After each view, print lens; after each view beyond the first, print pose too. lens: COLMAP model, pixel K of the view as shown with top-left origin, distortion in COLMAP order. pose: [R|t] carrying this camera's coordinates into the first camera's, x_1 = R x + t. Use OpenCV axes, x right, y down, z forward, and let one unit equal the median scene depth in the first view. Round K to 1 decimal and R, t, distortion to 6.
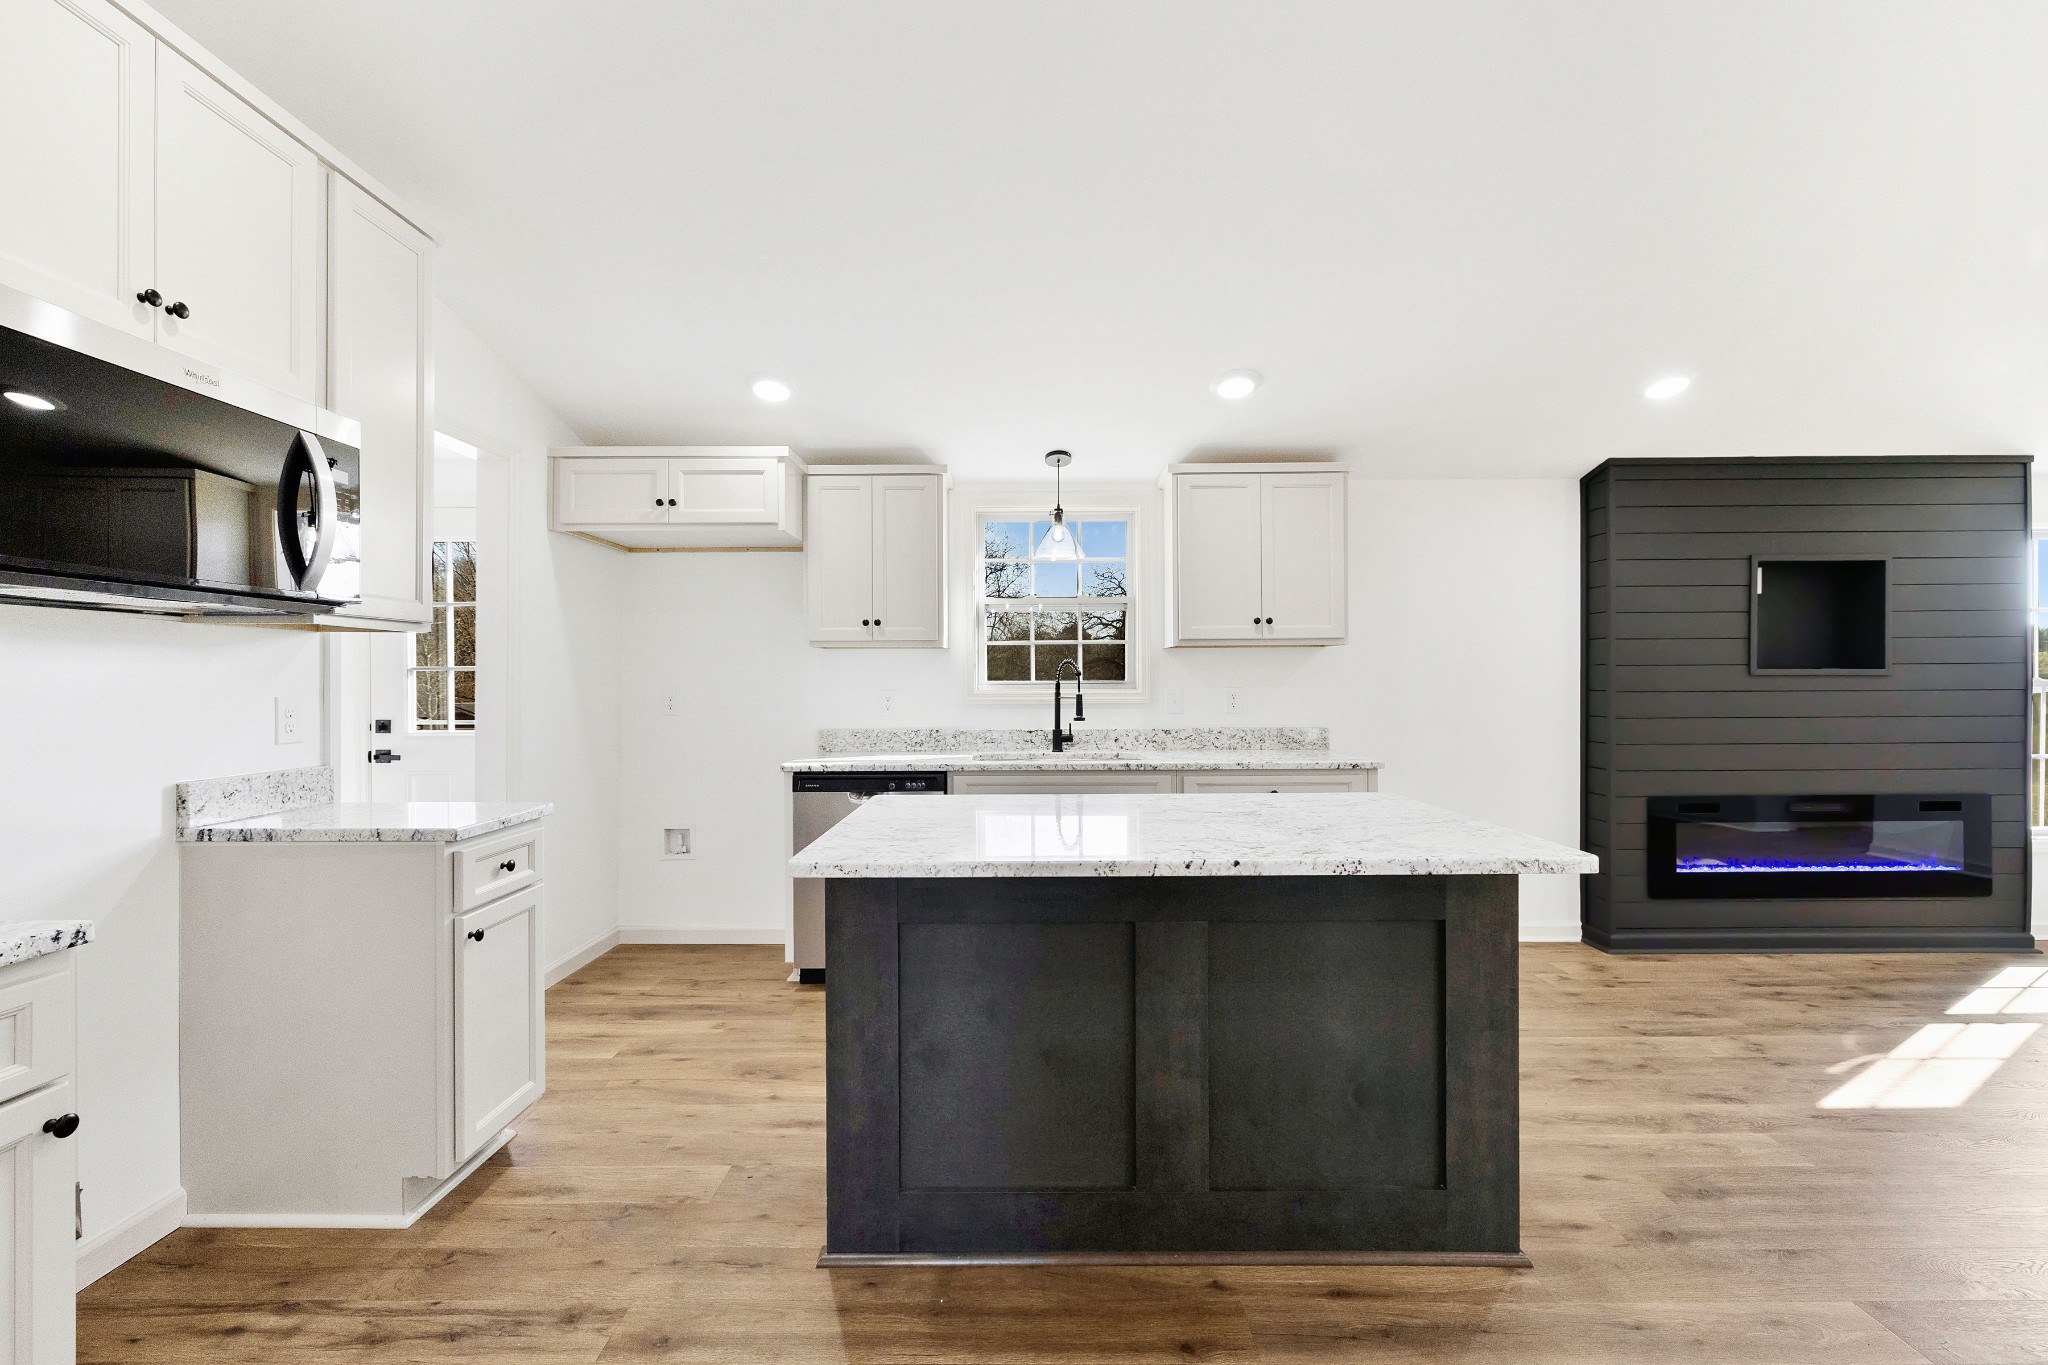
lens RADIAL K [[861.0, 0, 1024.0], [0, 861.0, 682.5], [0, 0, 1]] dist [0.002250, 0.000417]
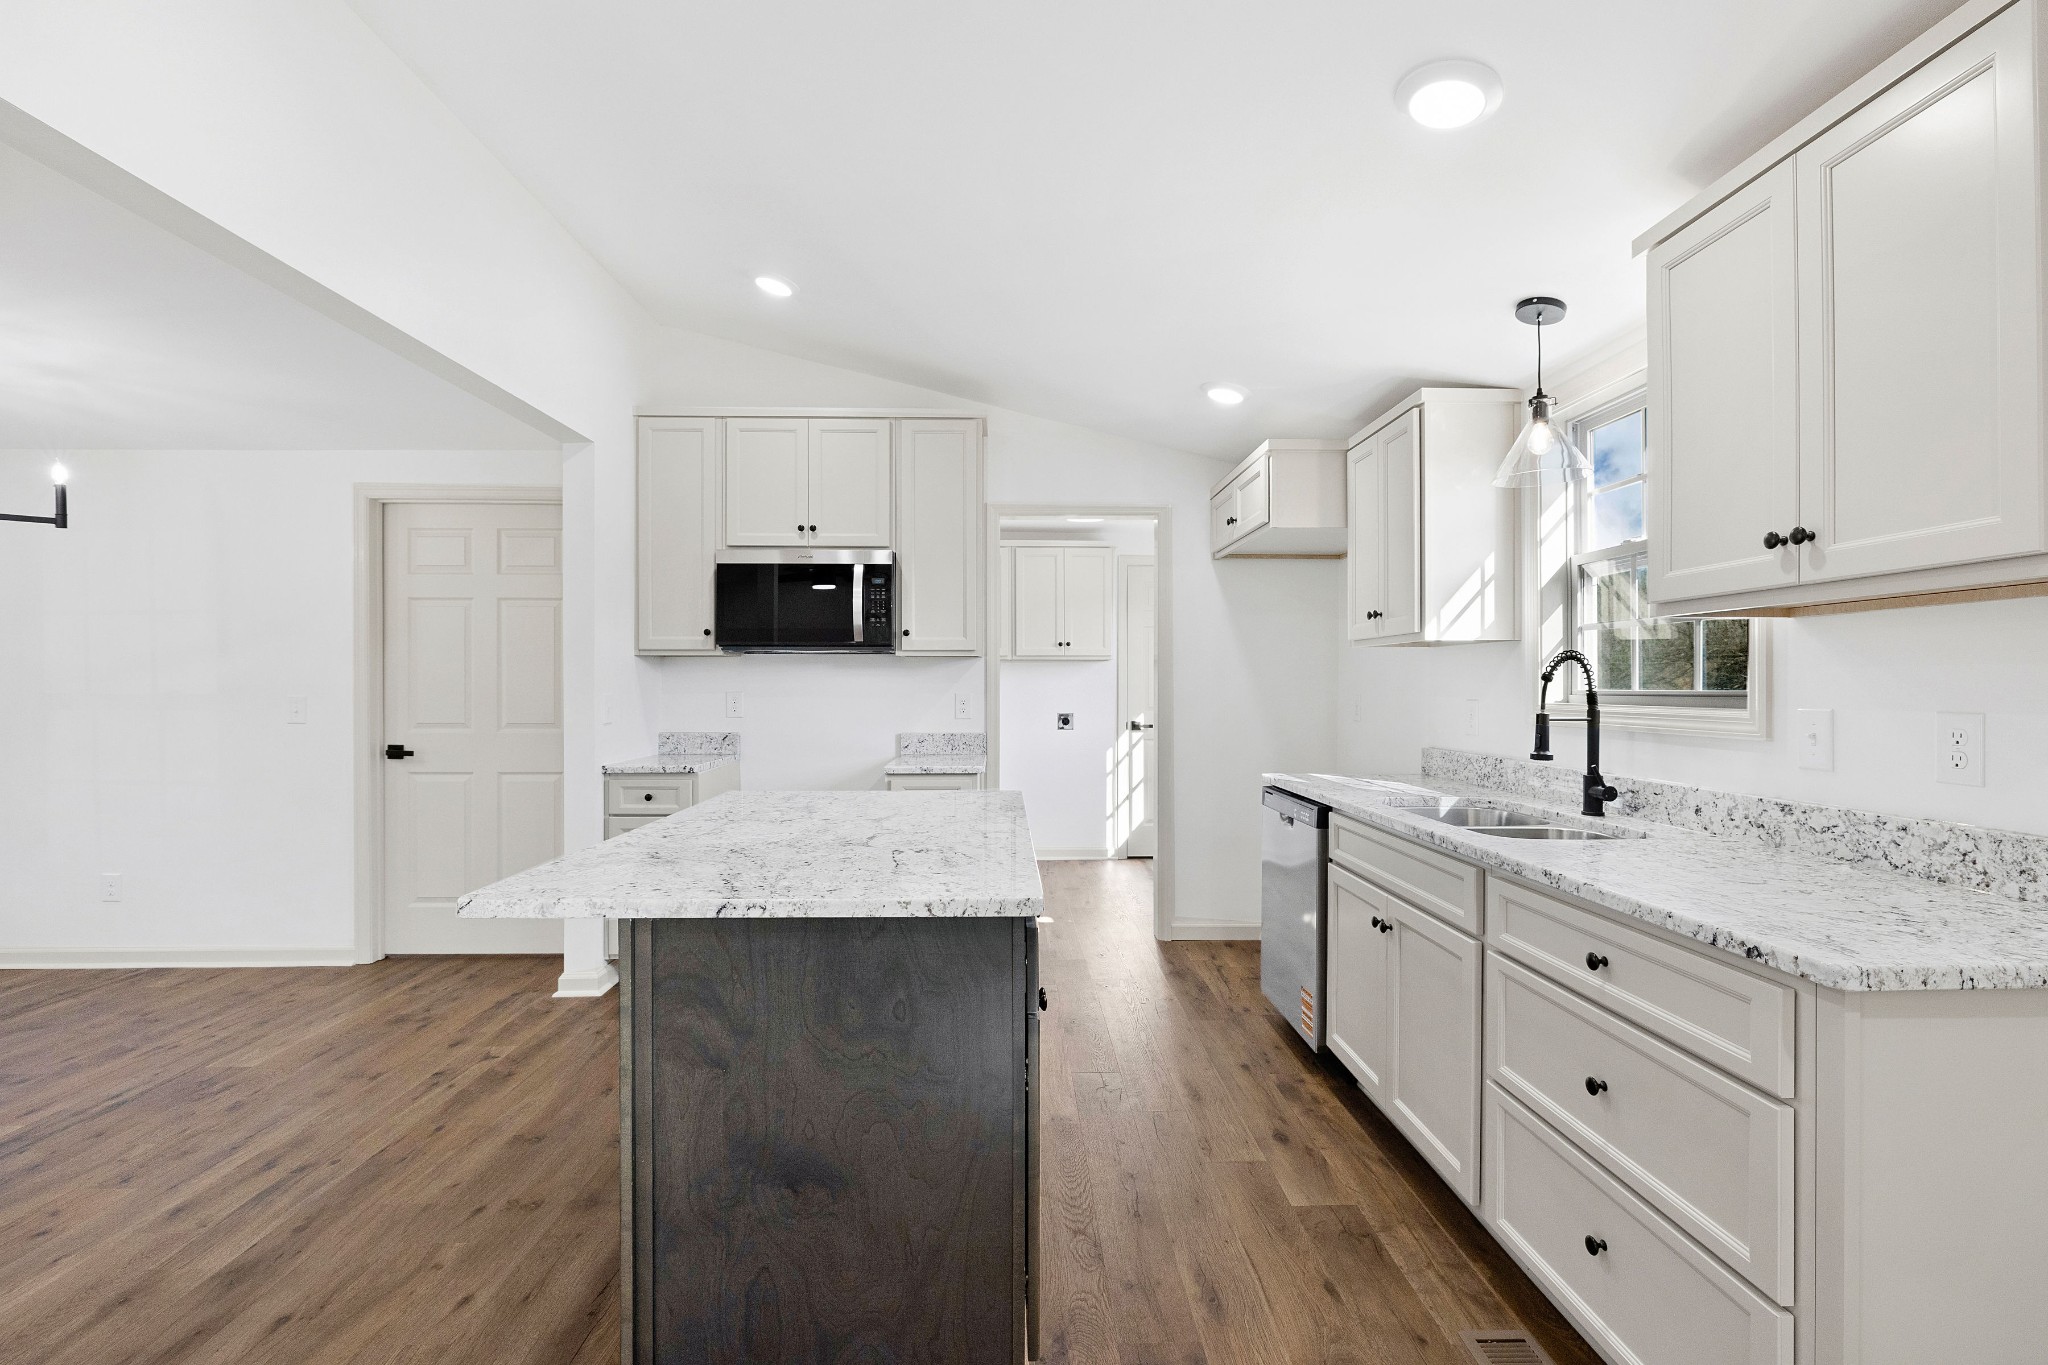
lens RADIAL K [[921.1, 0, 1024.0], [0, 921.1, 682.5], [0, 0, 1]] dist [-0.003968, 0.000143]
pose [[0.028374, 0.002563, -0.999594, 0.733429], [-0.003931, 0.999989, 0.002452, -0.007698], [0.999590, 0.003860, 0.028384, 0.704951]]
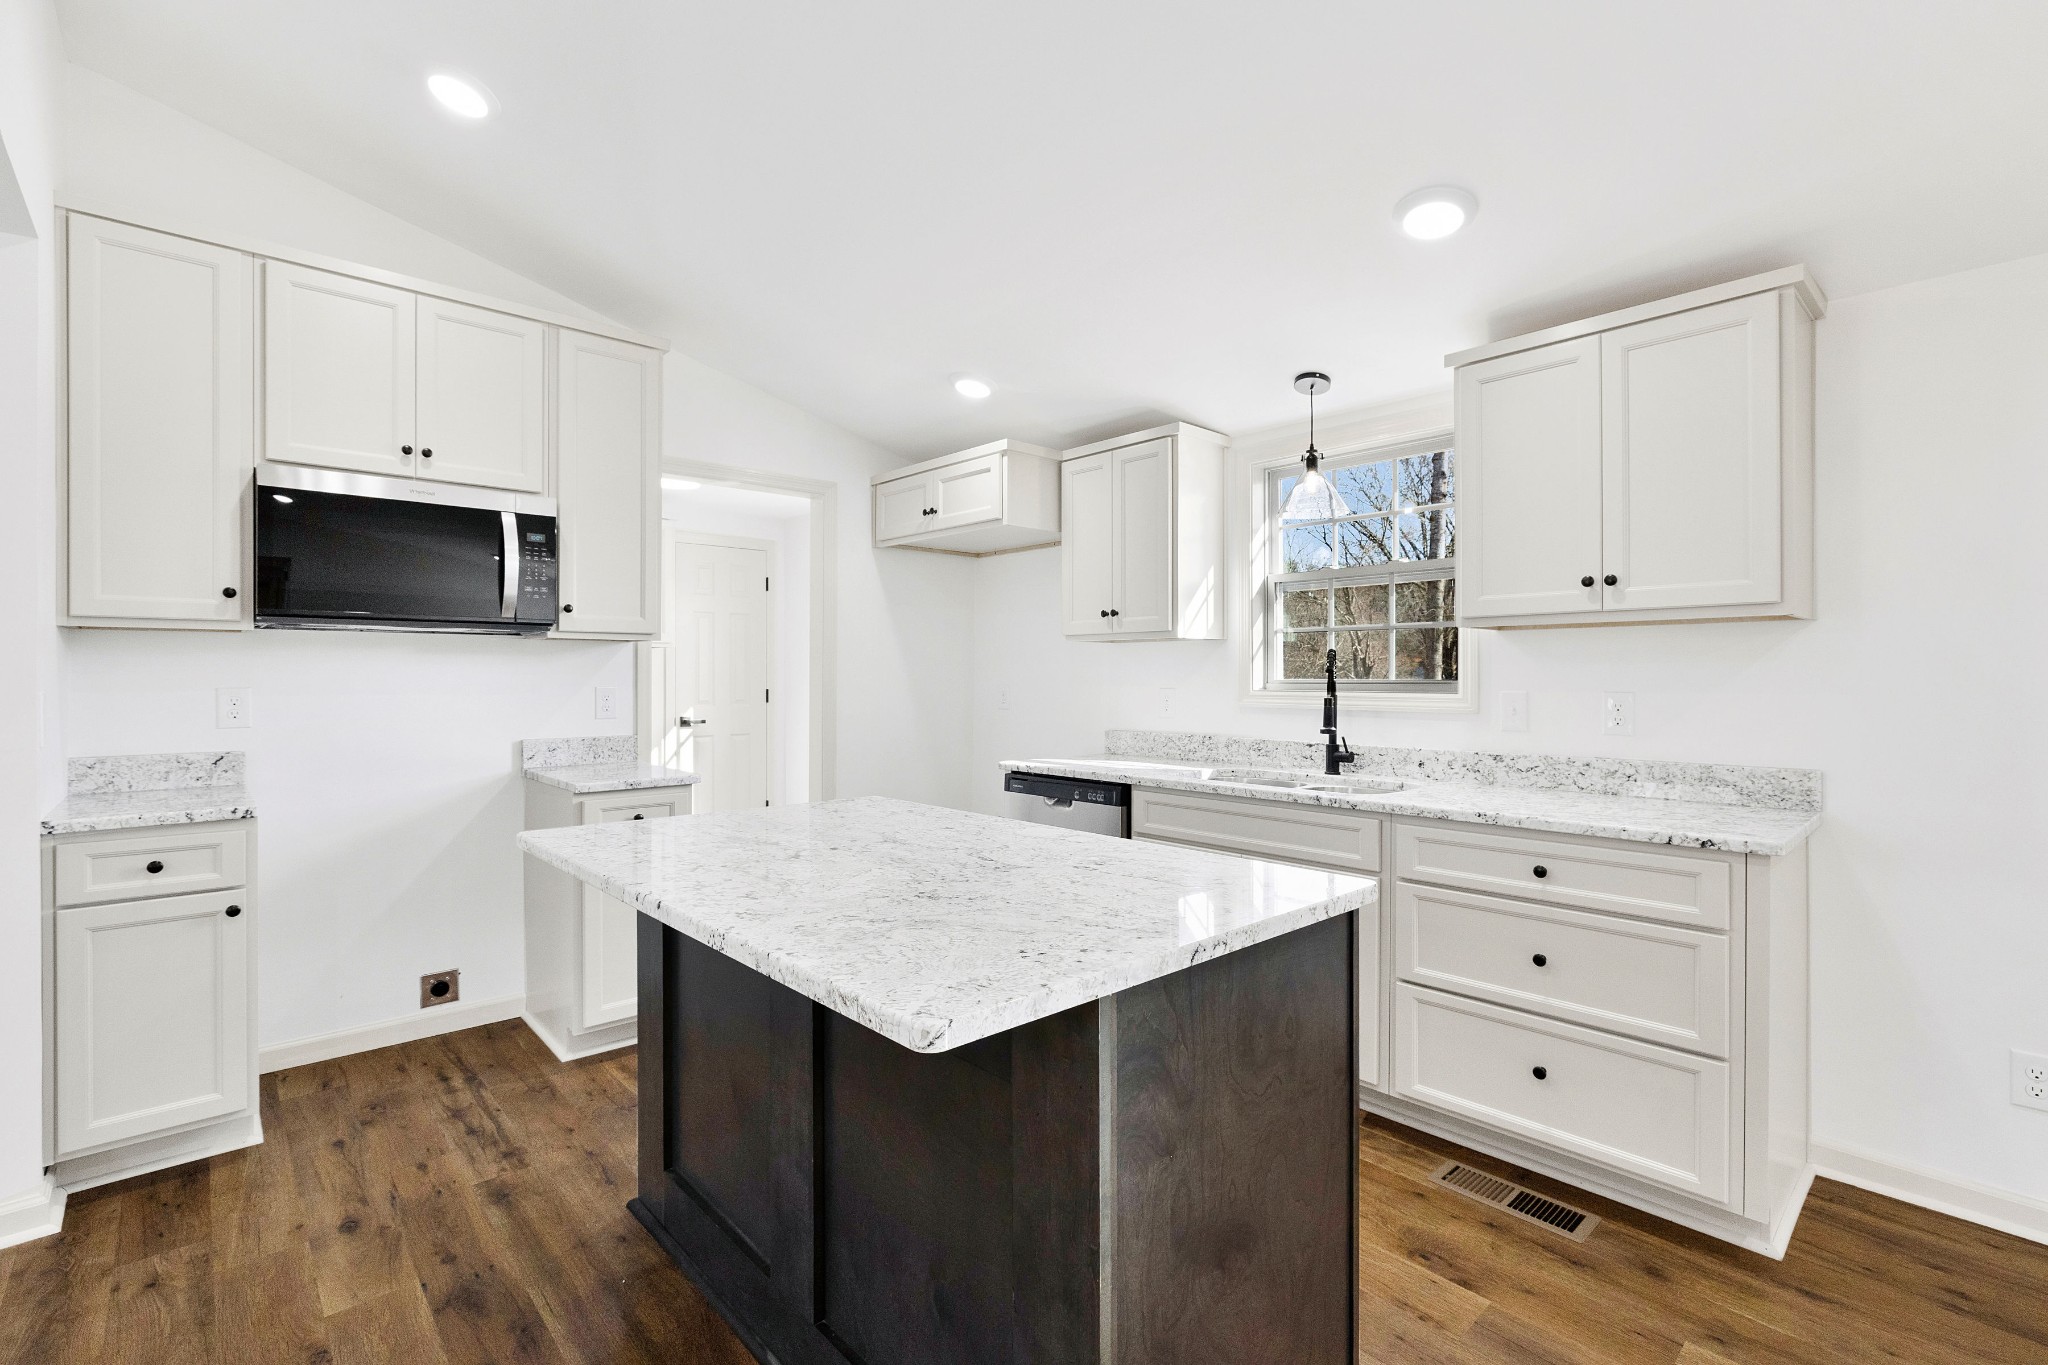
lens RADIAL K [[920.5, 0, 1025.5], [0, 920.5, 678.2], [0, 0, 1]] dist [-0.002773, 0.000453]
pose [[0.676687, 0.006812, -0.736239, 0.517400], [-0.005127, 0.999977, 0.004539, -0.005858], [0.736253, 0.000703, 0.676706, 0.304866]]
